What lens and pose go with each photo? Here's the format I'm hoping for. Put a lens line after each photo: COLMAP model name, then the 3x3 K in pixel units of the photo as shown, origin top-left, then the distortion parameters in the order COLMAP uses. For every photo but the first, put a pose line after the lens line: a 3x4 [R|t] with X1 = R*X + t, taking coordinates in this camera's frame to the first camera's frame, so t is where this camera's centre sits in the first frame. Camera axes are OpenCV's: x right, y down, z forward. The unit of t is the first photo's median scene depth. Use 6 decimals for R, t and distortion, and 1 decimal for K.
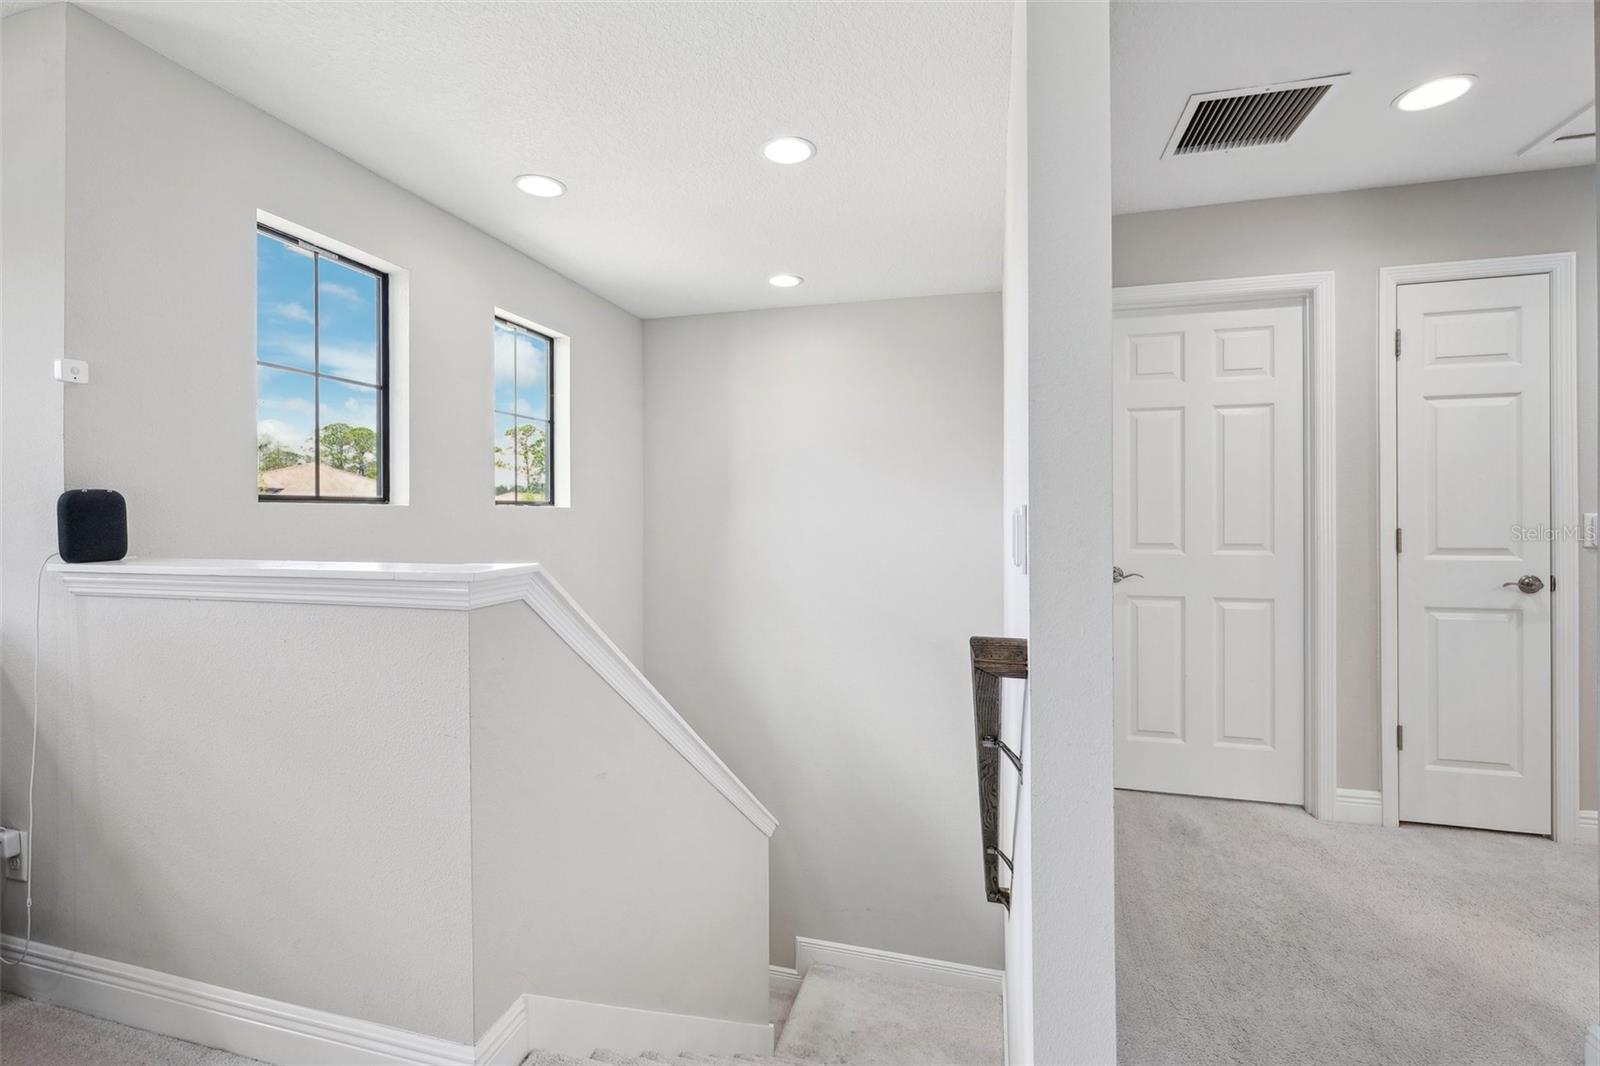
lens RADIAL K [[698.7, 0, 801.8], [0, 698.7, 517.6], [0, 0, 1]] dist [-0.003863, -0.000166]
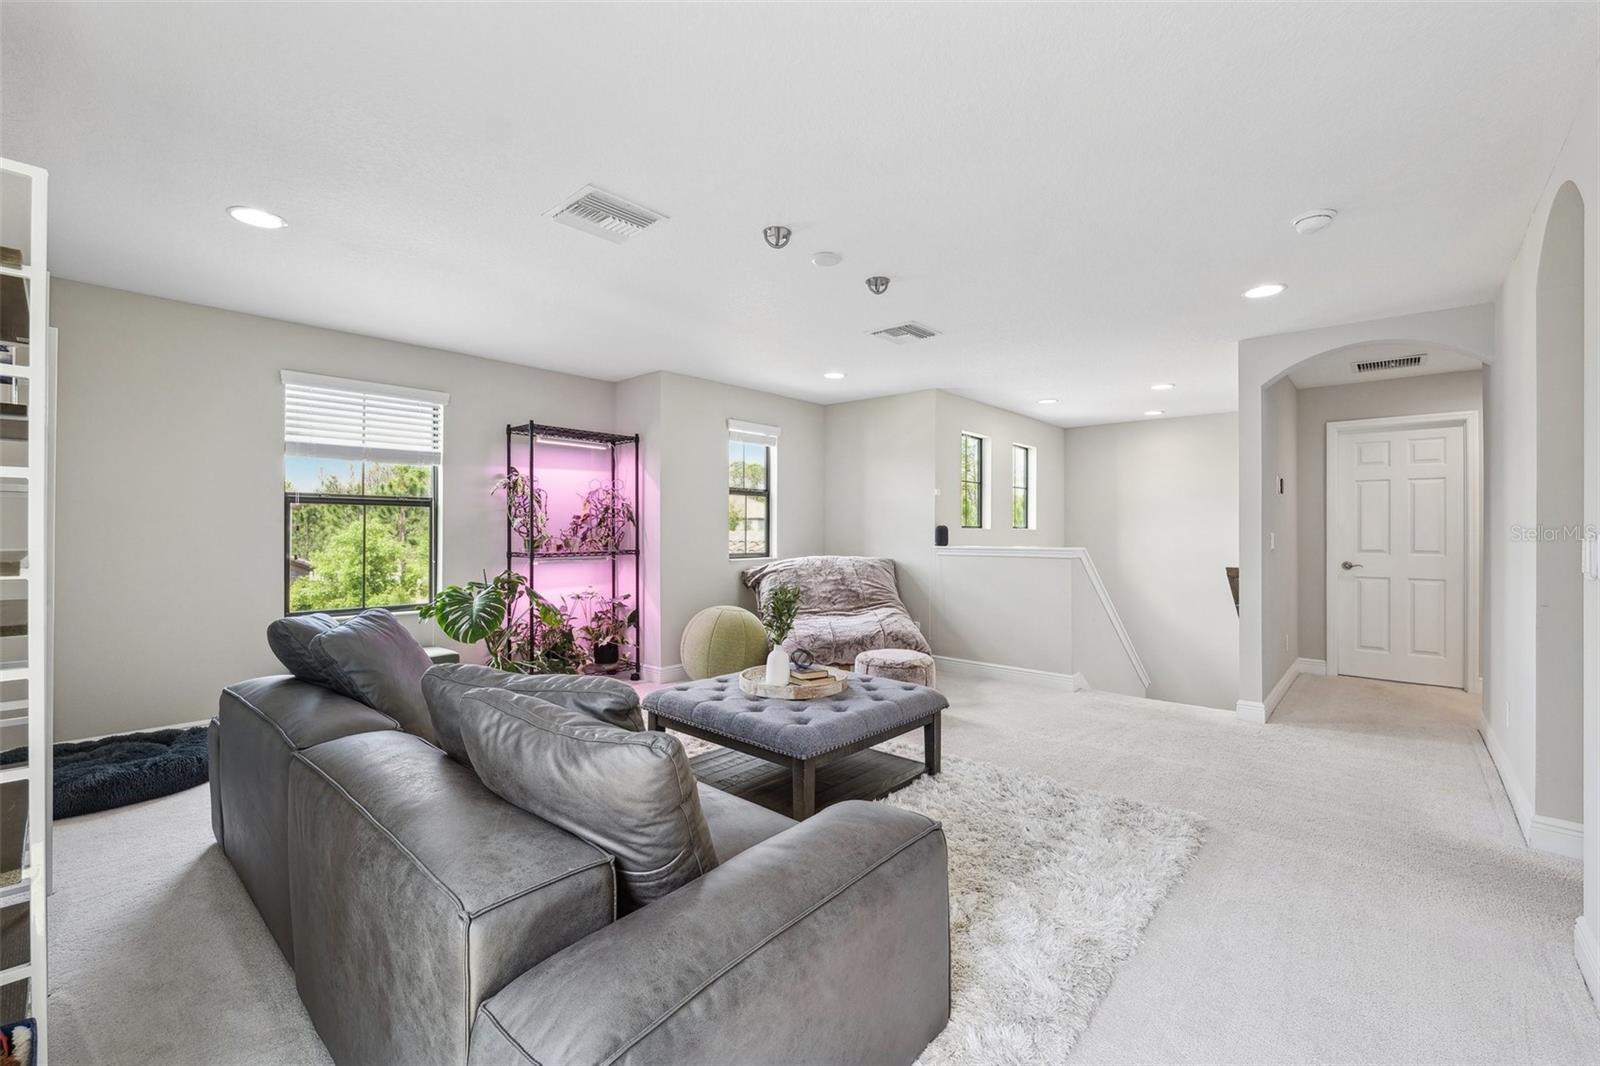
lens RADIAL K [[684.8, 0, 804.0], [0, 684.8, 537.3], [0, 0, 1]] dist [-0.003917, 0.001280]
pose [[0.888547, 0.006166, -0.458744, -0.025507], [-0.007714, 0.999969, -0.001502, 0.017309], [0.458721, 0.004874, 0.888567, -1.448996]]
